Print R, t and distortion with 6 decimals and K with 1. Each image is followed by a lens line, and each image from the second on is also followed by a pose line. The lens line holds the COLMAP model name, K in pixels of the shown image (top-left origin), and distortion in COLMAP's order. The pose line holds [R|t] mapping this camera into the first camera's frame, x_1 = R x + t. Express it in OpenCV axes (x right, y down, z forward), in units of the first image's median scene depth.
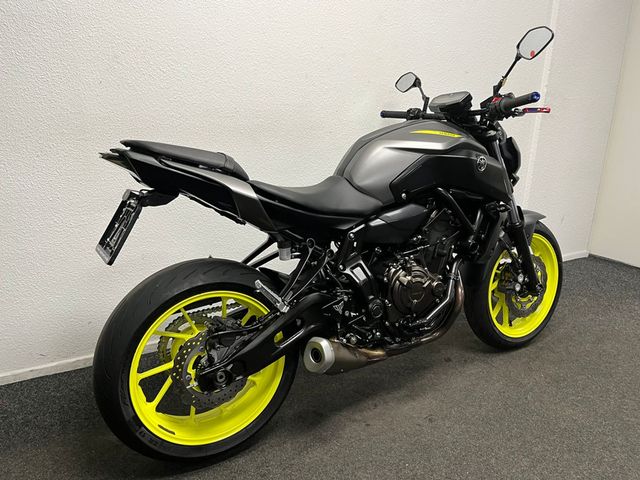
lens RADIAL K [[482.5, 0, 321.0], [0, 482.5, 243.8], [0, 0, 1]] dist [0.085635, -0.116071]
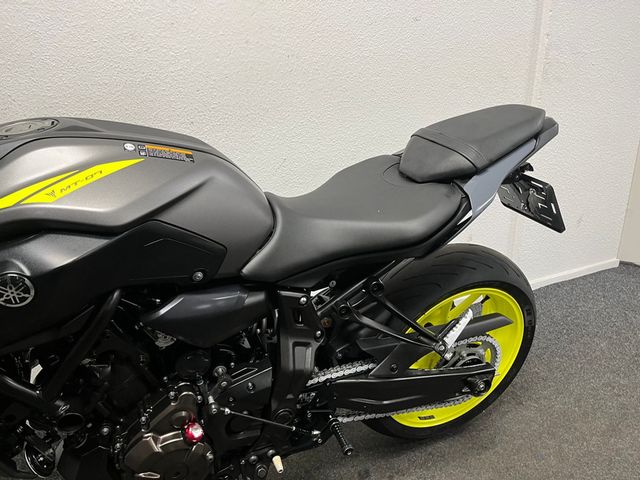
lens RADIAL K [[482.5, 0, 321.0], [0, 482.5, 243.8], [0, 0, 1]] dist [0.085635, -0.116071]
pose [[0.995986, -0.021087, -0.086992, 0.330079], [0.026403, 0.997824, 0.060421, -0.133840], [0.085528, -0.062475, 0.994375, 0.458484]]
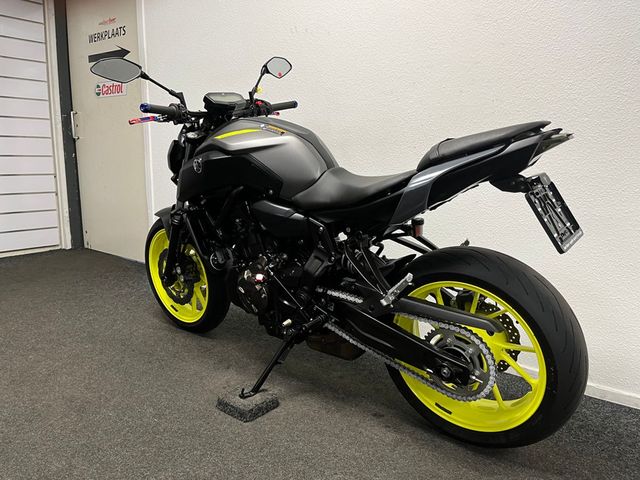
lens RADIAL K [[482.5, 0, 321.0], [0, 482.5, 243.8], [0, 0, 1]] dist [0.085635, -0.116071]
pose [[0.401290, 0.150079, -0.903572, 1.106671], [-0.290013, 0.956550, 0.030080, -0.032117], [0.868826, 0.249977, 0.427378, 0.634705]]
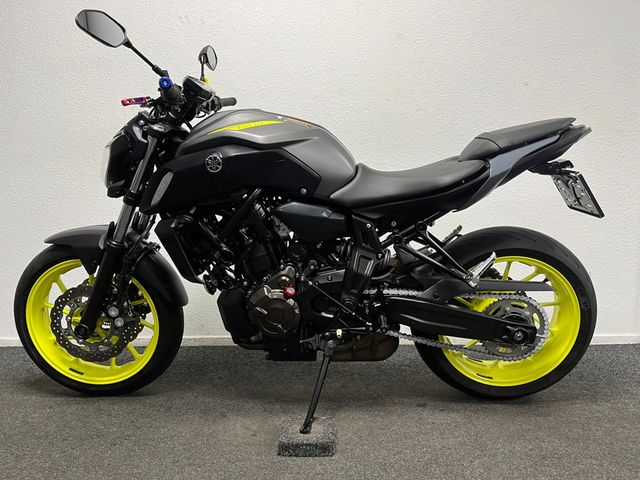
lens RADIAL K [[482.5, 0, 321.0], [0, 482.5, 243.8], [0, 0, 1]] dist [0.085635, -0.116071]
pose [[0.869816, 0.031734, -0.492355, 0.622770], [-0.124737, 0.979654, -0.157223, 0.153163], [0.477349, 0.198170, 0.856077, 0.223697]]
